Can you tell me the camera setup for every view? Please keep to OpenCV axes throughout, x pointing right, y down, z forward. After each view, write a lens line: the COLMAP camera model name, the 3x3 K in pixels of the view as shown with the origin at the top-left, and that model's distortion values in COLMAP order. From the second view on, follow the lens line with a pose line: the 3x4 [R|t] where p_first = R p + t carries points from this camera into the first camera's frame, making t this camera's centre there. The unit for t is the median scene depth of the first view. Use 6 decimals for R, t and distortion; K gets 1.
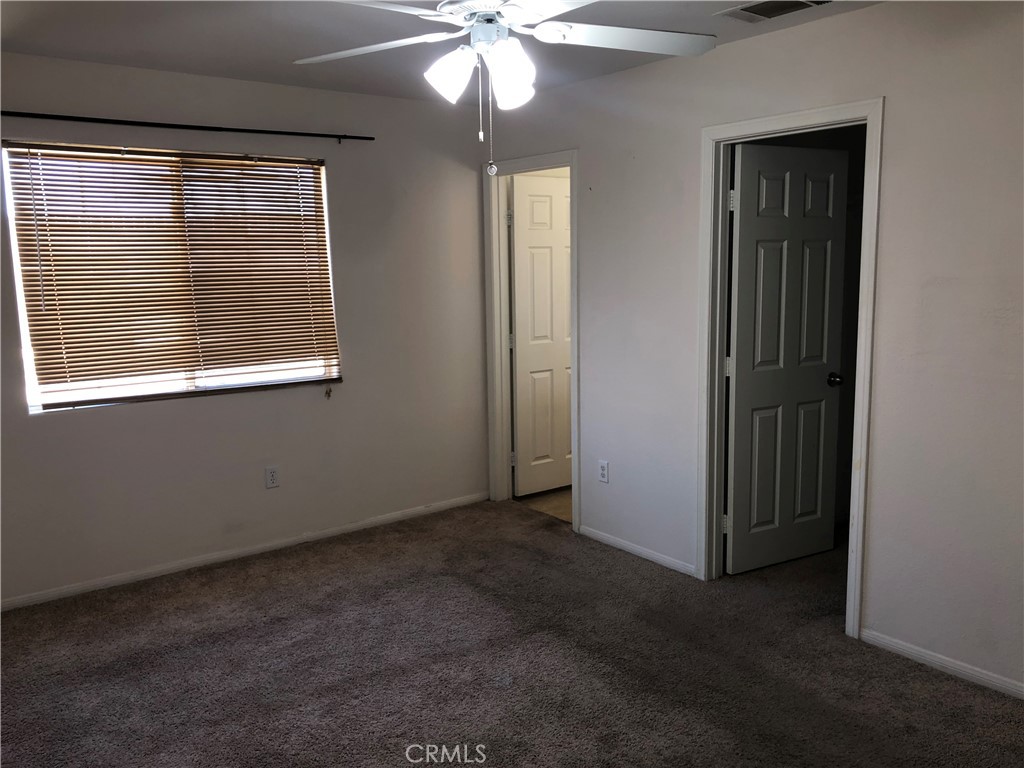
lens RADIAL K [[845.0, 0, 510.8], [0, 845.0, 383.2], [0, 0, 1]] dist [0.046445, -0.063948]
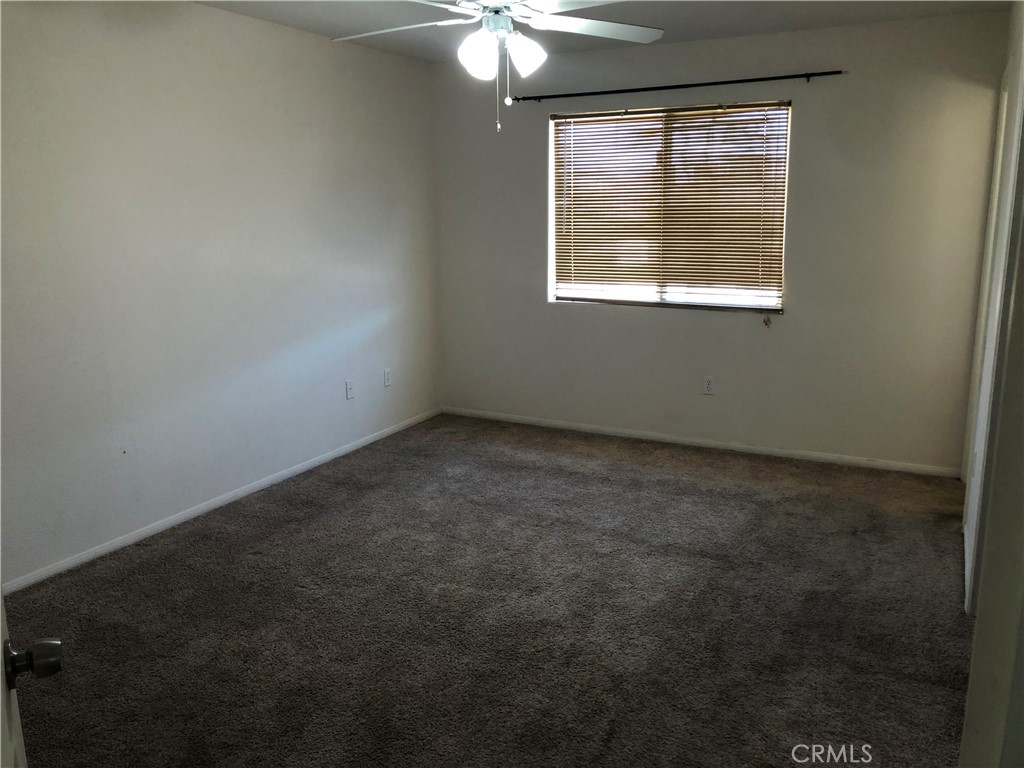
lens RADIAL K [[845.0, 0, 508.2], [0, 845.0, 388.5], [0, 0, 1]] dist [0.046445, -0.063948]
pose [[0.424670, 0.203574, -0.882164, 0.673664], [-0.134424, 0.977770, 0.160925, -0.038726], [0.895313, 0.050244, 0.442595, 0.253296]]
